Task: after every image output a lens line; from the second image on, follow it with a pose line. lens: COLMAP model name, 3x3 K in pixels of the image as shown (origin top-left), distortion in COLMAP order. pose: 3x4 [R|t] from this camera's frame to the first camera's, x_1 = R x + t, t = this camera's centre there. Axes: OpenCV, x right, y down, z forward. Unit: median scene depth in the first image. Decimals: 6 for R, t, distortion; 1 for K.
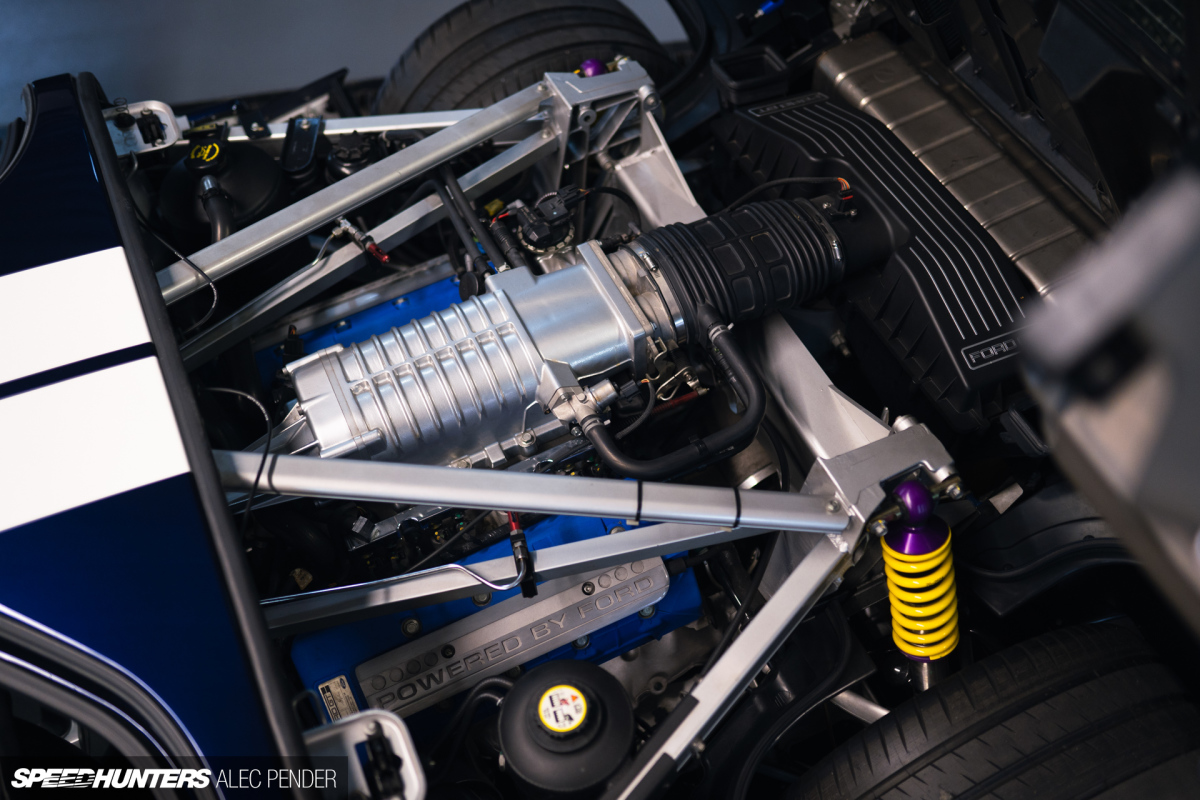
lens RADIAL K [[1170.2, 0, 595.6], [0, 1170.2, 396.6], [0, 0, 1]] dist [-0.079143, 0.104023]
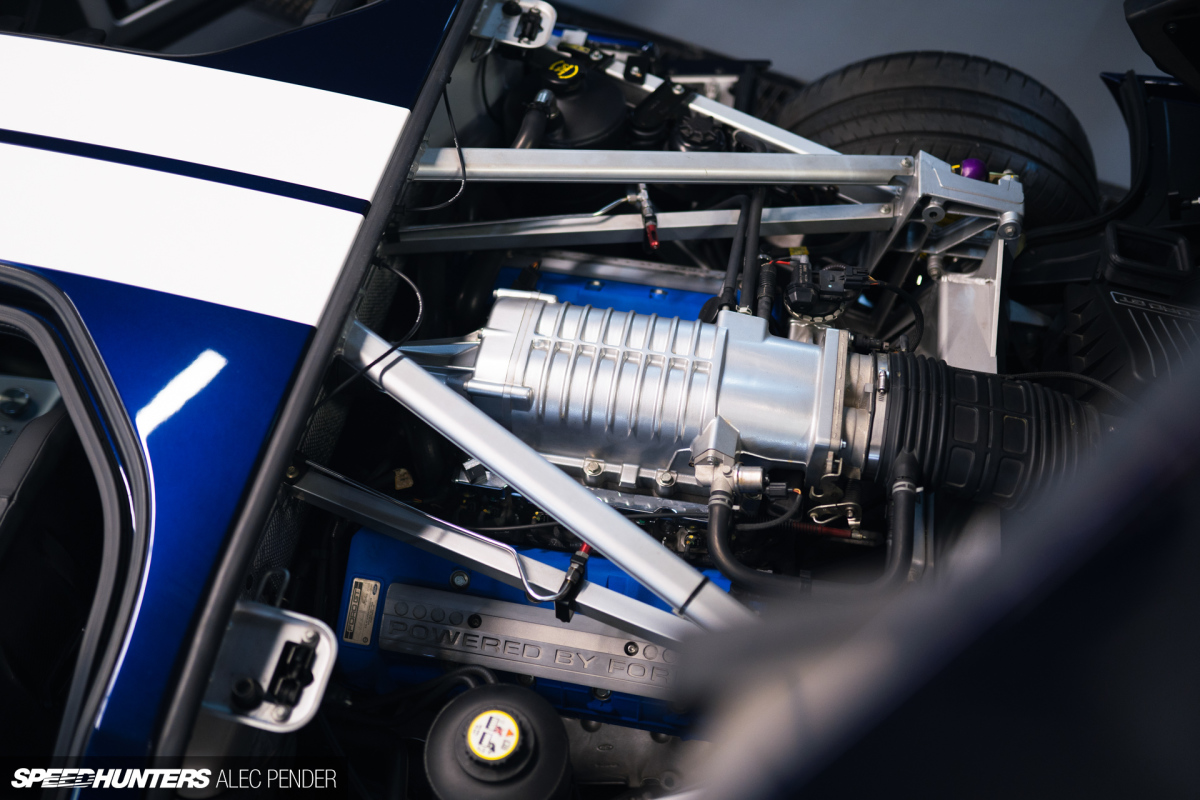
lens RADIAL K [[1170.2, 0, 595.6], [0, 1170.2, 396.6], [0, 0, 1]] dist [-0.079143, 0.104023]
pose [[0.806640, 0.499575, -0.315842, 0.156804], [-0.499865, 0.861776, 0.086468, -0.072484], [0.315382, 0.088130, 0.944864, 0.086299]]
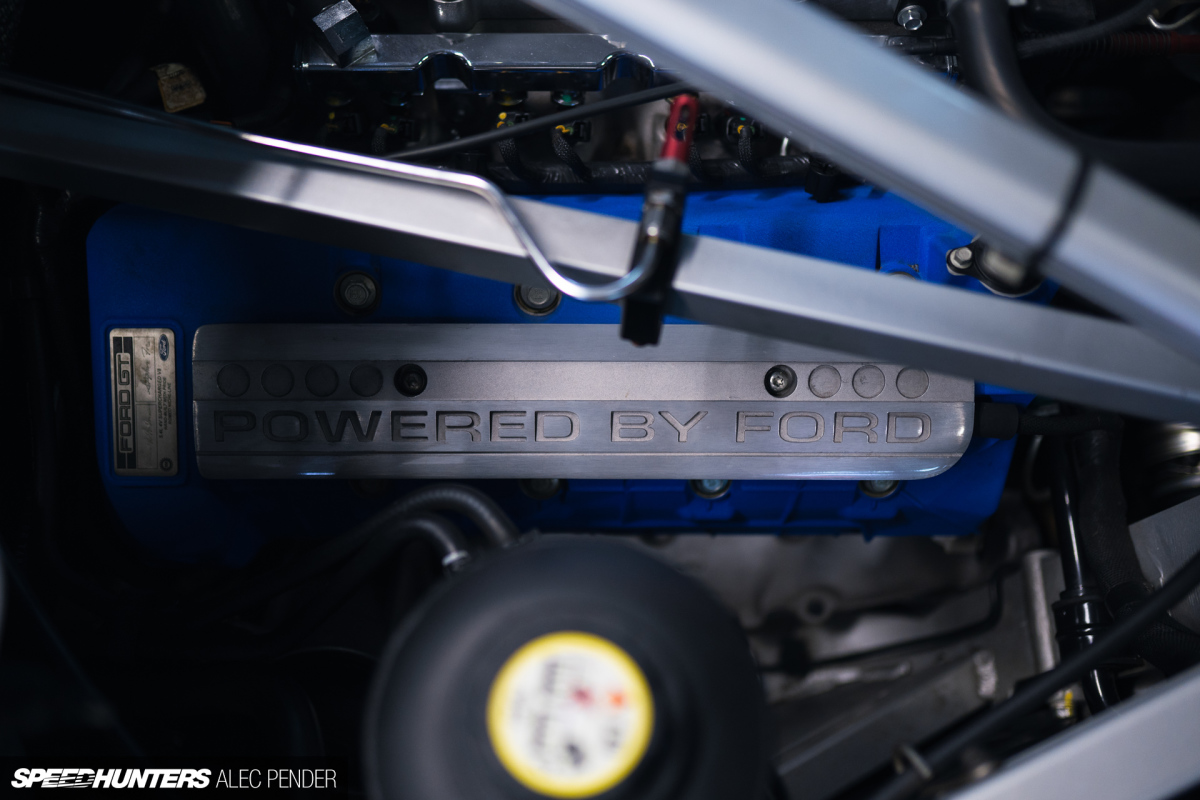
lens RADIAL K [[1170.2, 0, 595.6], [0, 1170.2, 396.6], [0, 0, 1]] dist [-0.079143, 0.104023]
pose [[0.904310, 0.415252, -0.098940, -0.020921], [-0.381866, 0.890524, 0.247277, 0.087829], [0.190790, -0.185833, 0.963880, 0.562254]]
